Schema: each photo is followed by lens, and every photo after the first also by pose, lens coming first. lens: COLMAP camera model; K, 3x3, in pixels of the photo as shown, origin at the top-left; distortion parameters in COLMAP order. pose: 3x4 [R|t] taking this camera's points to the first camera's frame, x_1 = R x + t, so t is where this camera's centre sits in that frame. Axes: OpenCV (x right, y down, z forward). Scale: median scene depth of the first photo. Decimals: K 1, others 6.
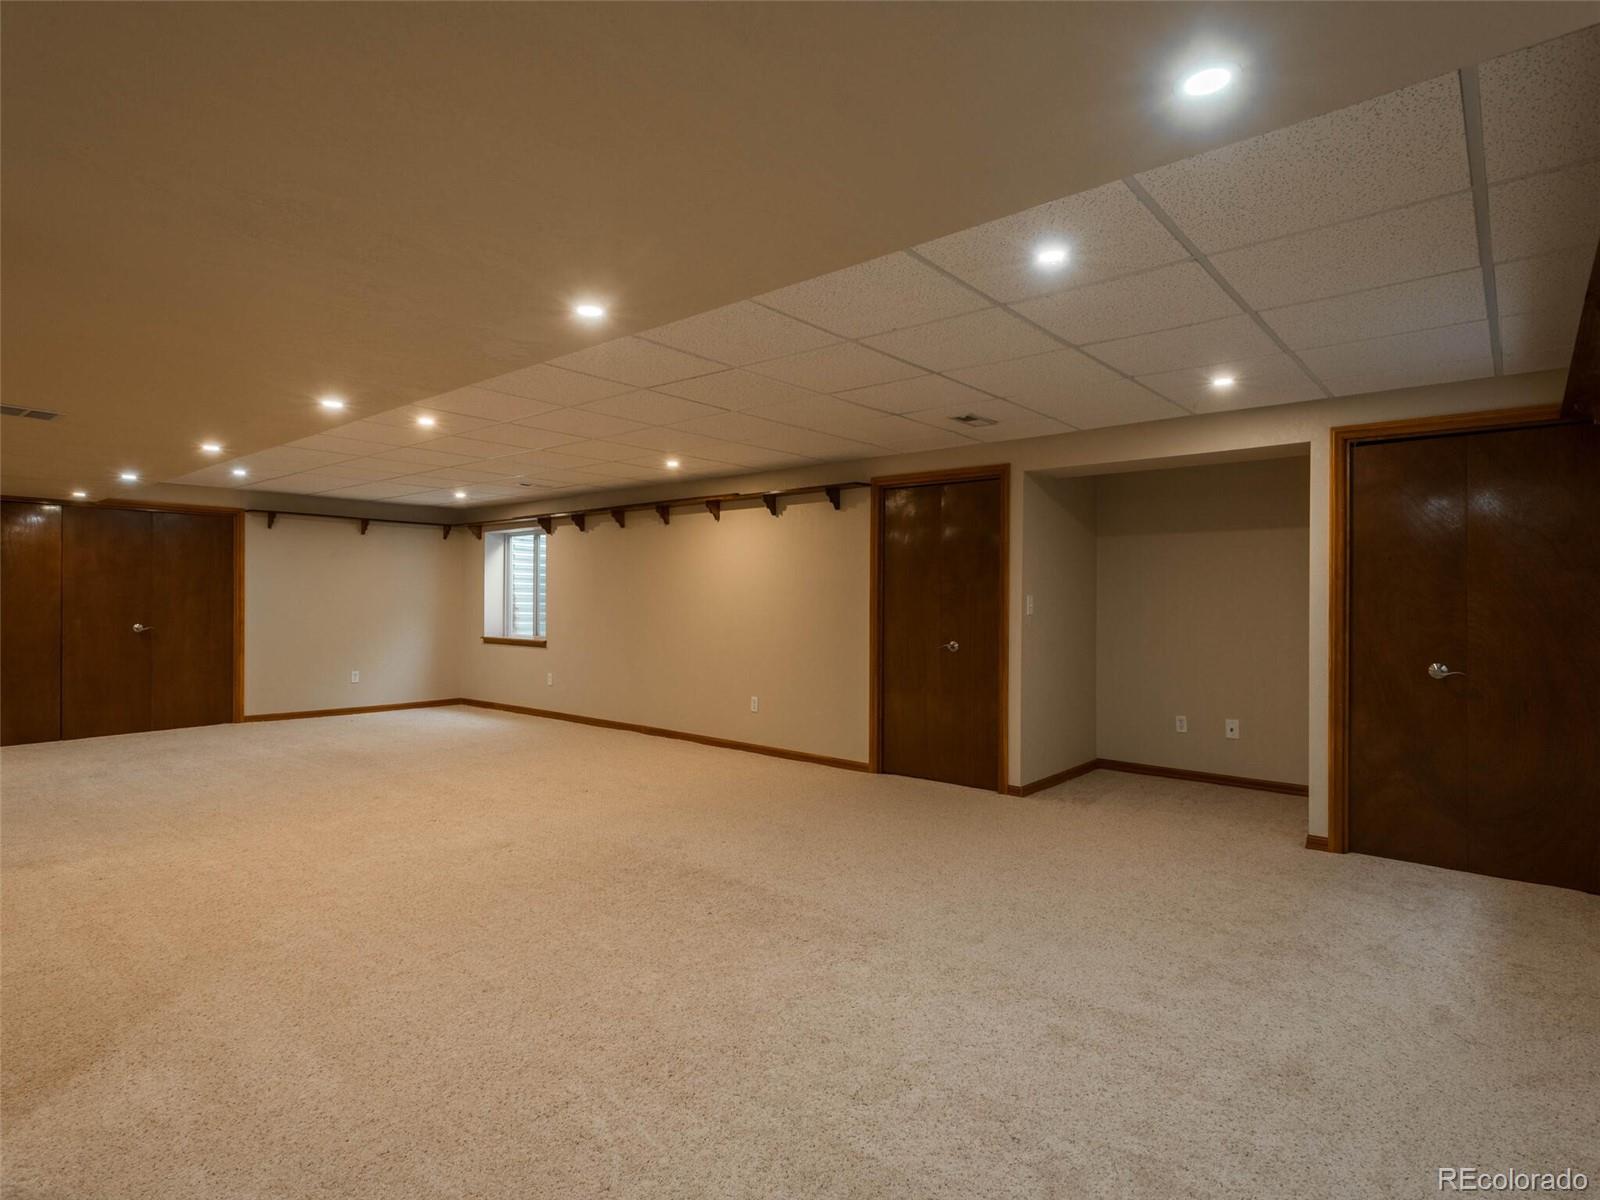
lens RADIAL K [[825.3, 0, 804.1], [0, 825.3, 600.7], [0, 0, 1]] dist [0.001199, -0.000044]
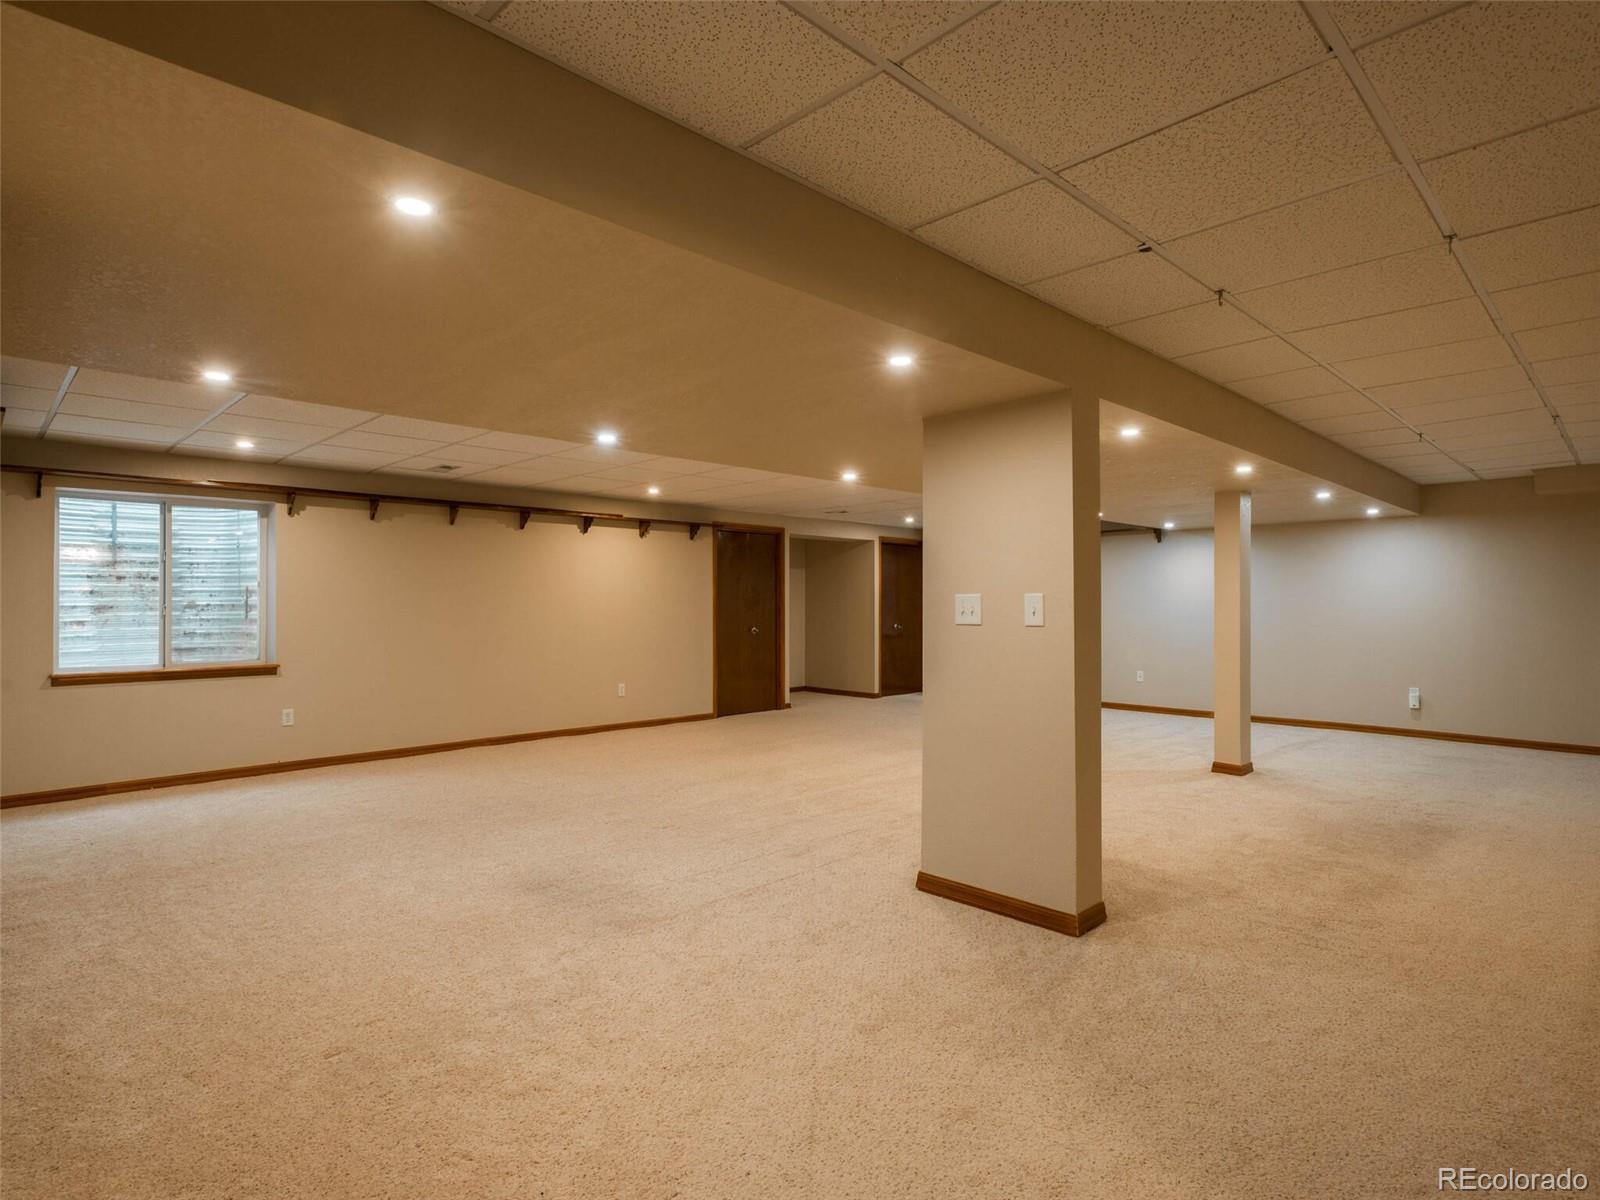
lens RADIAL K [[825.3, 0, 806.2], [0, 825.3, 598.1], [0, 0, 1]] dist [0.001199, -0.000044]
pose [[0.091053, -0.003646, 0.995839, -1.047055], [-0.002728, 0.999989, 0.003910, -0.012859], [-0.995842, -0.003073, 0.091042, 0.524427]]
